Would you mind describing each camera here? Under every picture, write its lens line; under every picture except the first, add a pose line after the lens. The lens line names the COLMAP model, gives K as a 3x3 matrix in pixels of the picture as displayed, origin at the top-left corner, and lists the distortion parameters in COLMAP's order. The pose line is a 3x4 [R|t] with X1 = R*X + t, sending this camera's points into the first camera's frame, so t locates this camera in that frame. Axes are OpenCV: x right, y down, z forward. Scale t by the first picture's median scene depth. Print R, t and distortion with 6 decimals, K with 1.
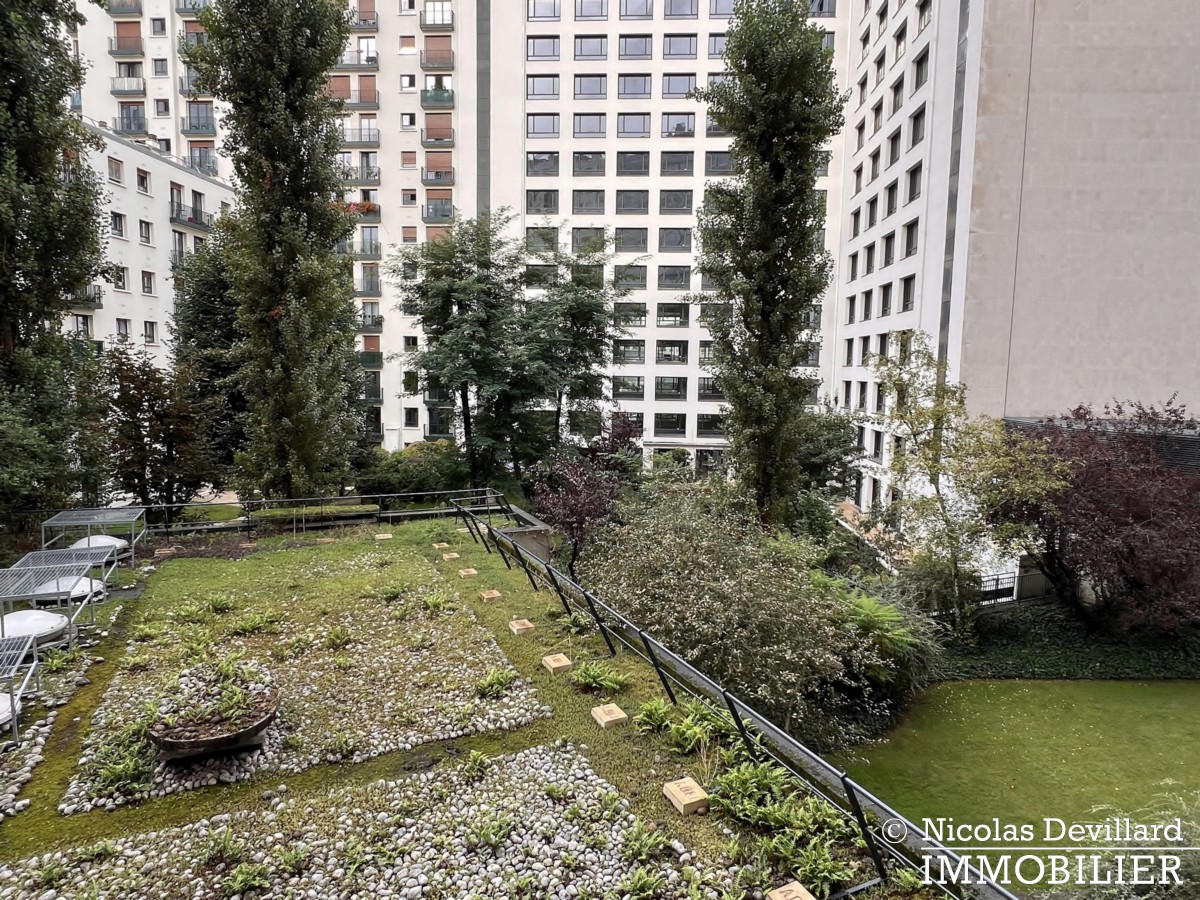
lens RADIAL K [[738.2, 0, 598.9], [0, 738.2, 441.6], [0, 0, 1]] dist [0.003704, -0.003202]
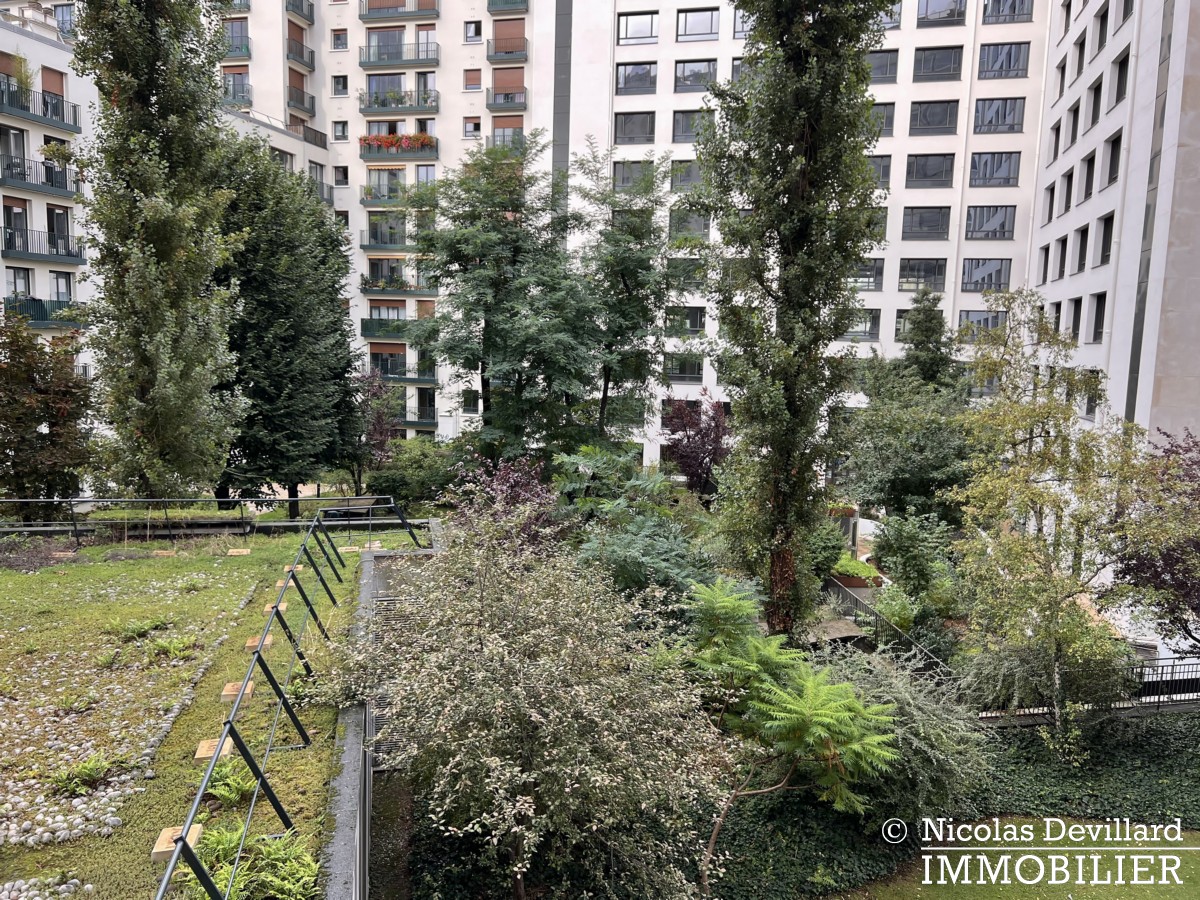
lens RADIAL K [[924.3, 0, 597.1], [0, 924.3, 442.3], [0, 0, 1]] dist [0.042292, -0.028078]
pose [[0.981860, 0.033259, -0.186665, 0.122320], [-0.031943, 0.999439, 0.010053, -0.004418], [0.186895, -0.003908, 0.982372, 0.049751]]
